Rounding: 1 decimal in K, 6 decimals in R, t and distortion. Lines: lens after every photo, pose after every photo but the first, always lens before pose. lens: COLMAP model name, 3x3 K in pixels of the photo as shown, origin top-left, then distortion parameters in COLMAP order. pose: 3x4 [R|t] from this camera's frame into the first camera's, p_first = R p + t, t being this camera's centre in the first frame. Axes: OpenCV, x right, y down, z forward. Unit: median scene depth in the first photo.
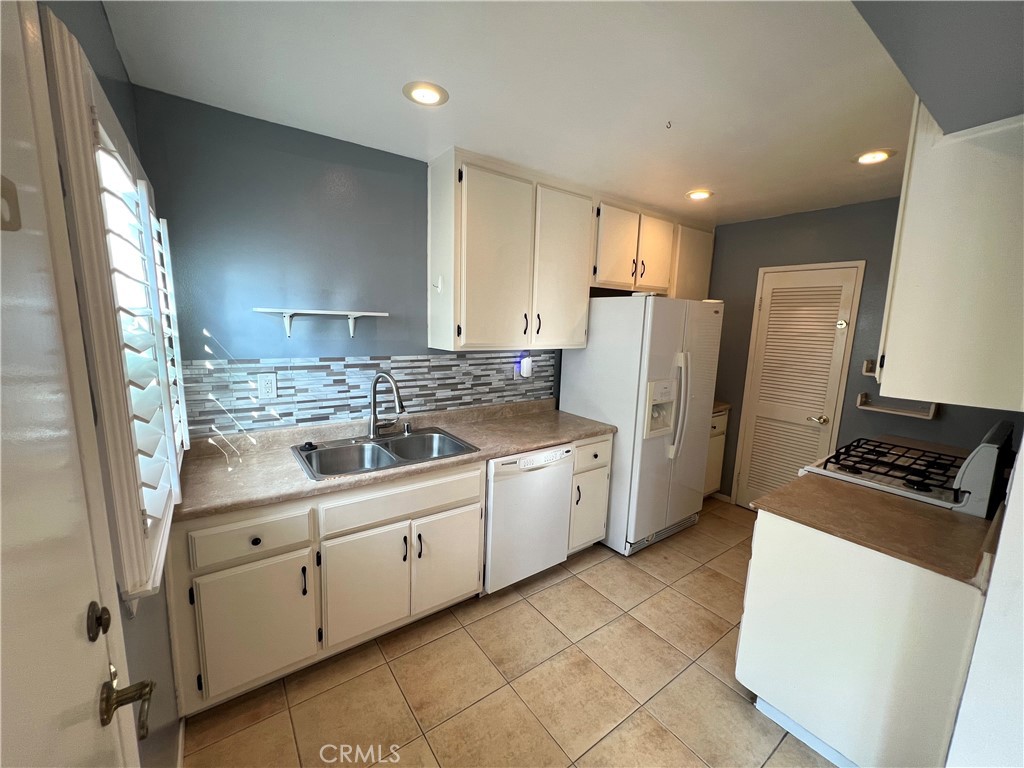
lens RADIAL K [[408.7, 0, 511.9], [0, 408.7, 385.0], [0, 0, 1]] dist [-0.001033, 0.000487]
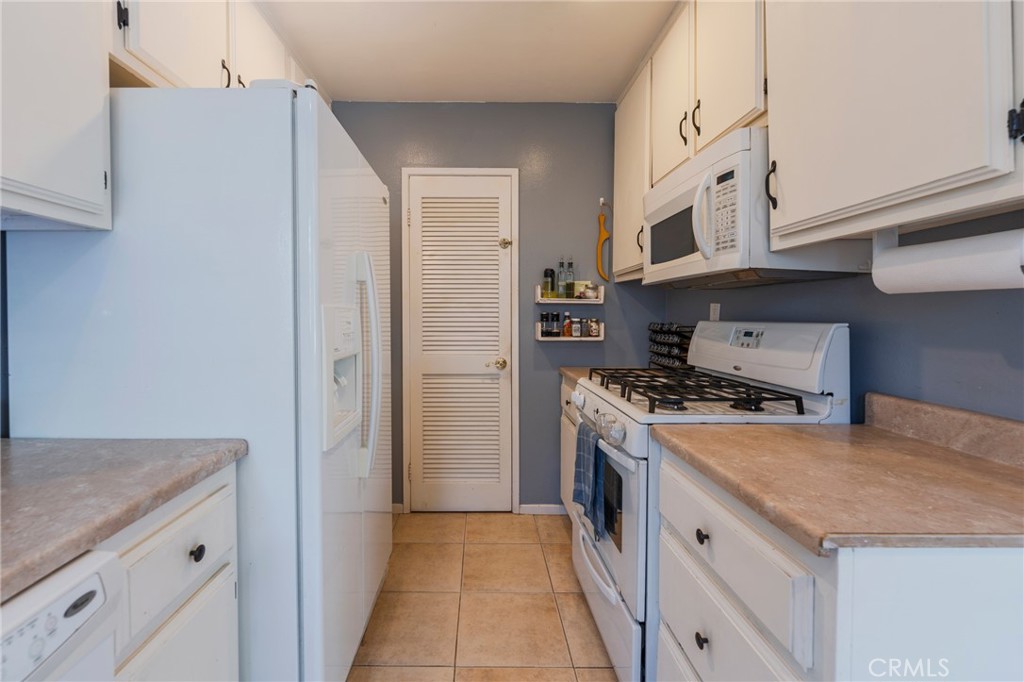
lens RADIAL K [[425.6, 0, 472.3], [0, 425.6, 323.9], [0, 0, 1]] dist [-0.003668, -0.000667]
pose [[0.586644, -0.044122, 0.808642, 0.074231], [0.144570, 0.988181, -0.050963, 0.048492], [-0.796837, 0.146803, 0.586089, 0.602369]]
